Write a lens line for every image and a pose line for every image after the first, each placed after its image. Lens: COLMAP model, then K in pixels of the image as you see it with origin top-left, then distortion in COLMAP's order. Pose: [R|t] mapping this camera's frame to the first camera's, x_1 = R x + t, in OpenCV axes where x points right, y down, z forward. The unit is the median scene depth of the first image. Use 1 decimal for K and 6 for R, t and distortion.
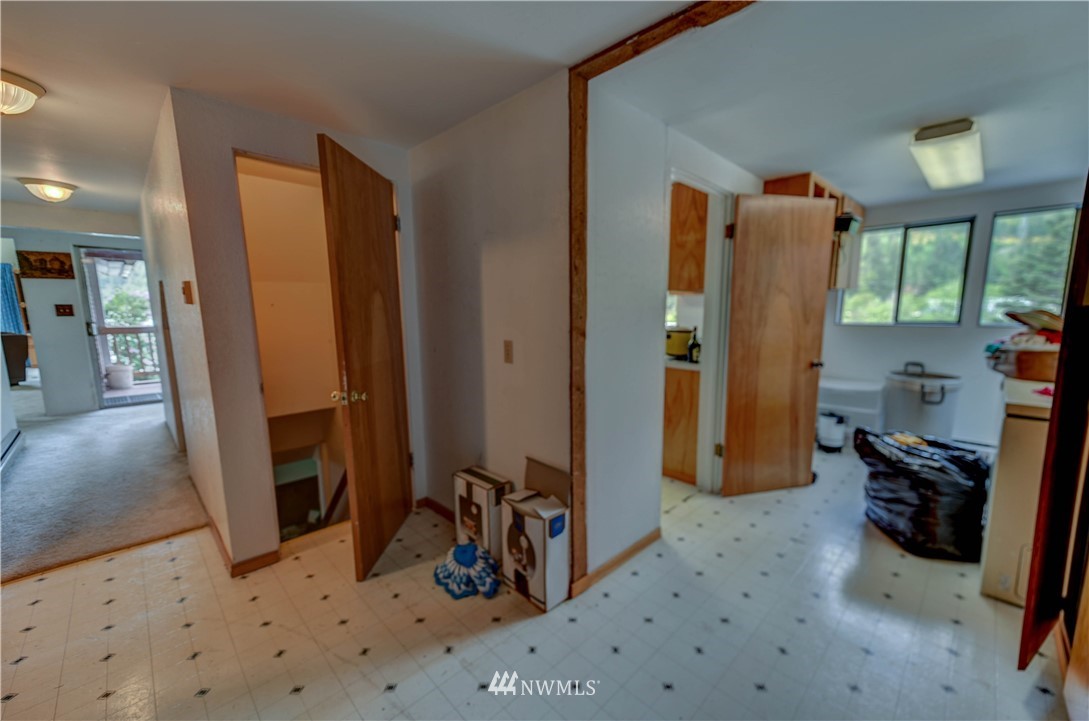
lens RADIAL K [[426.4, 0, 552.5], [0, 426.4, 367.2], [0, 0, 1]] dist [0.014582, 0.000016]
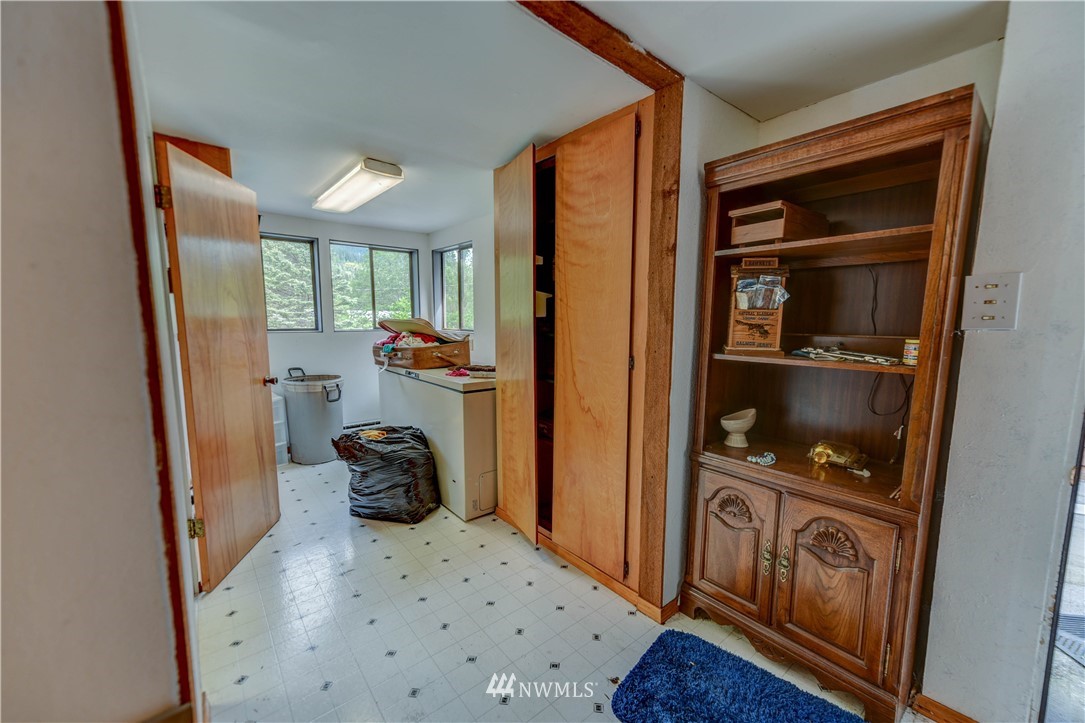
lens RADIAL K [[424.9, 0, 550.5], [0, 424.9, 368.1], [0, 0, 1]] dist [0.014582, 0.000016]
pose [[0.076071, -0.115606, 0.990378, -0.203567], [0.127282, 0.986256, 0.105348, -0.051897], [-0.988945, 0.118043, 0.089740, 0.364943]]
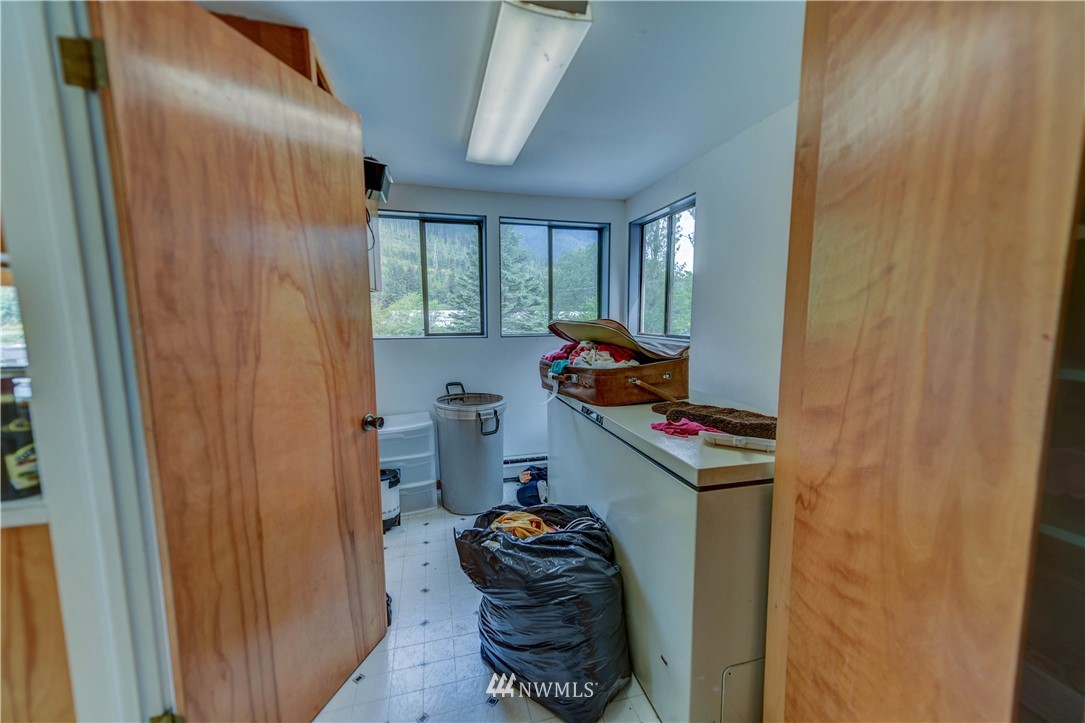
lens RADIAL K [[424.9, 0, 550.5], [0, 424.9, 368.1], [0, 0, 1]] dist [0.014582, 0.000016]
pose [[0.483689, -0.103582, 0.869089, 0.272847], [0.117902, 0.991633, 0.052569, -0.077498], [-0.867262, 0.077041, 0.491855, 0.551068]]
